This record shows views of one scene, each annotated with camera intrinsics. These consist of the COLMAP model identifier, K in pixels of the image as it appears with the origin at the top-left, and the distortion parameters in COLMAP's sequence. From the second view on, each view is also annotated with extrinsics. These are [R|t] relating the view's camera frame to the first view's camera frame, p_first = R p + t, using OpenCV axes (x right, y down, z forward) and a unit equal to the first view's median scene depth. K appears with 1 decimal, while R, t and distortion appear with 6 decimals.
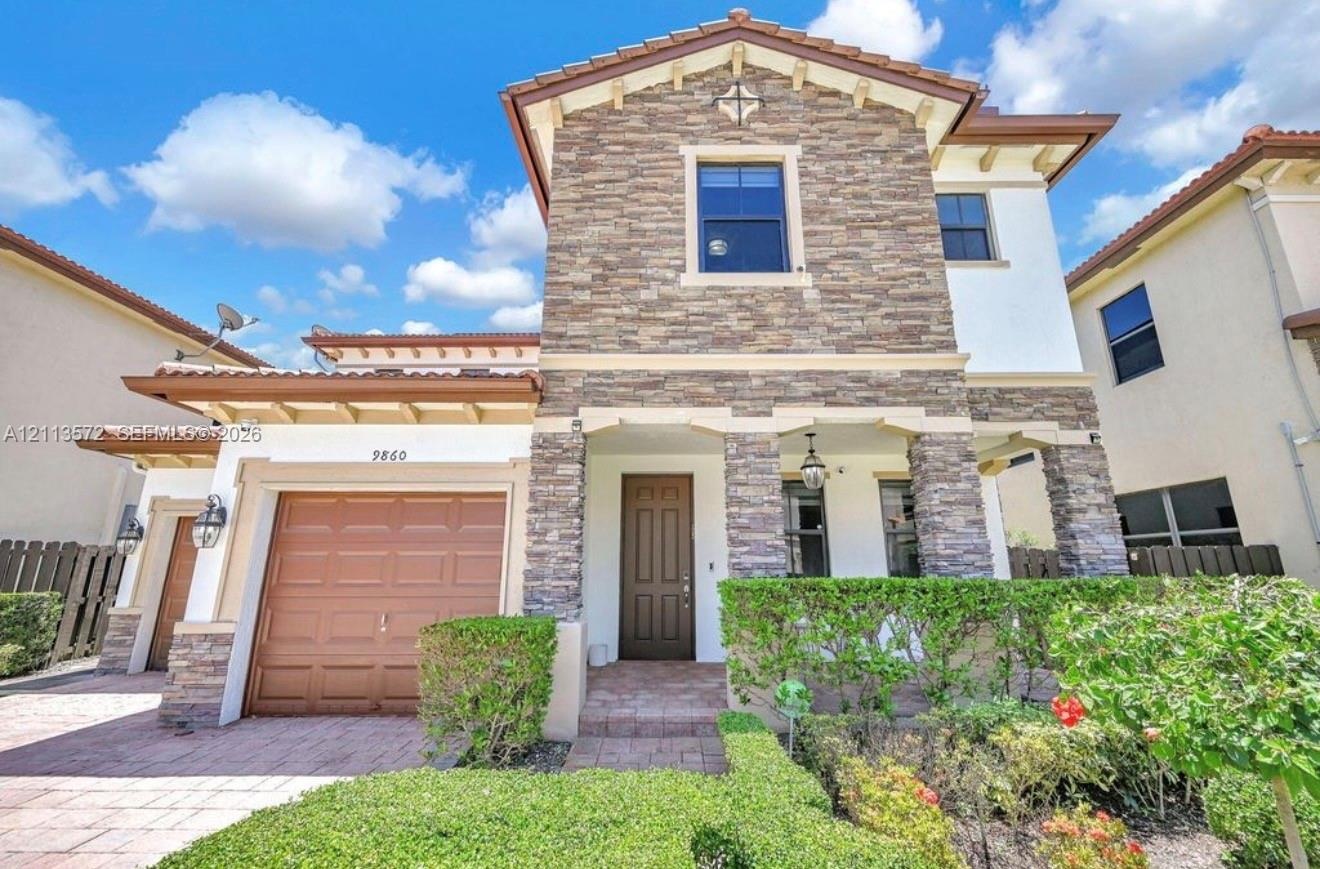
lens RADIAL K [[760.6, 0, 660.0], [0, 760.6, 434.5], [0, 0, 1]] dist [-0.003026, 0.000332]
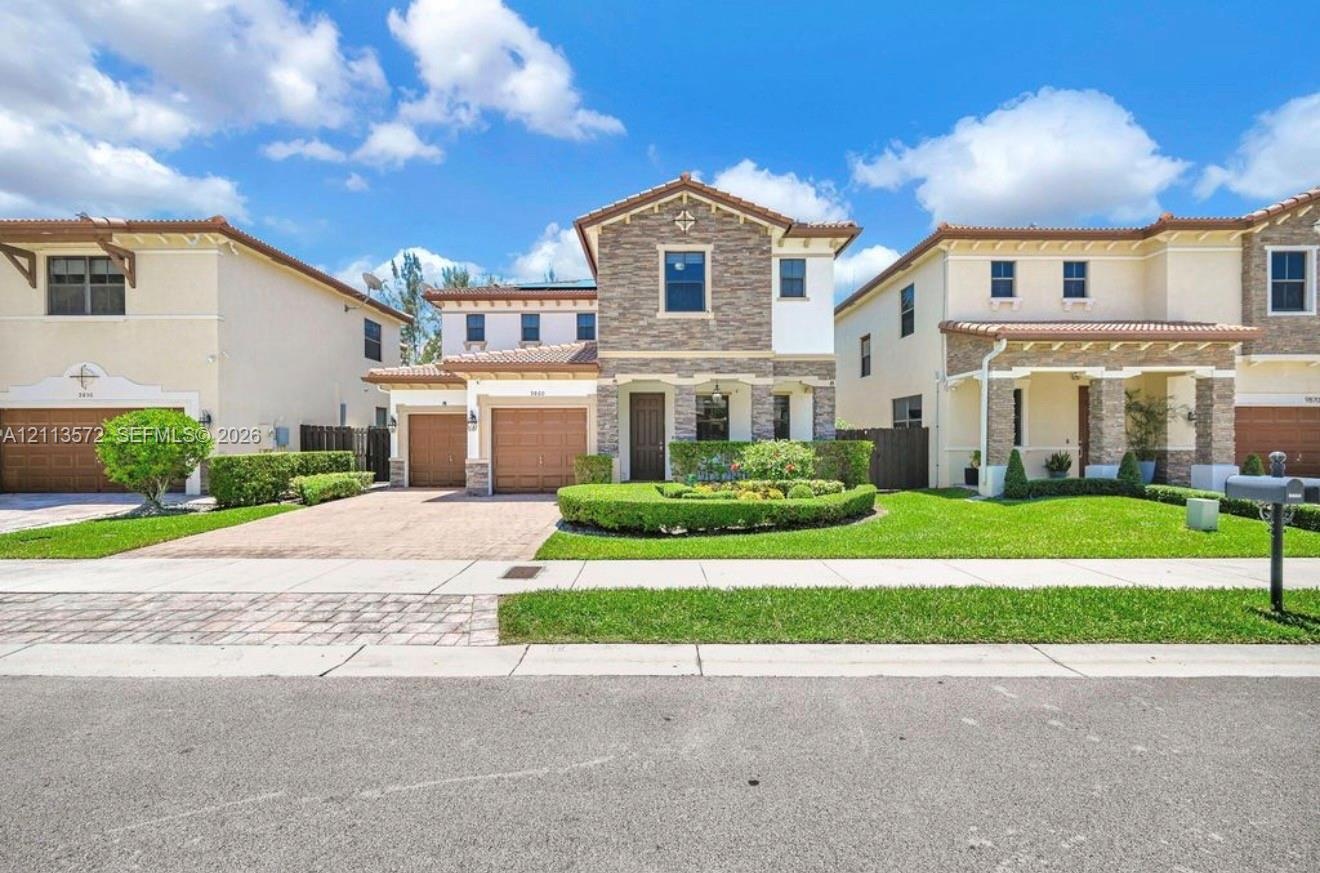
lens RADIAL K [[760.6, 0, 660.0], [0, 760.6, 436.5], [0, 0, 1]] dist [-0.003026, 0.000332]
pose [[0.999865, -0.003491, 0.016086, -0.001949], [0.000713, 0.985511, 0.169608, -0.227561], [-0.016445, -0.169574, 0.985380, -1.309046]]
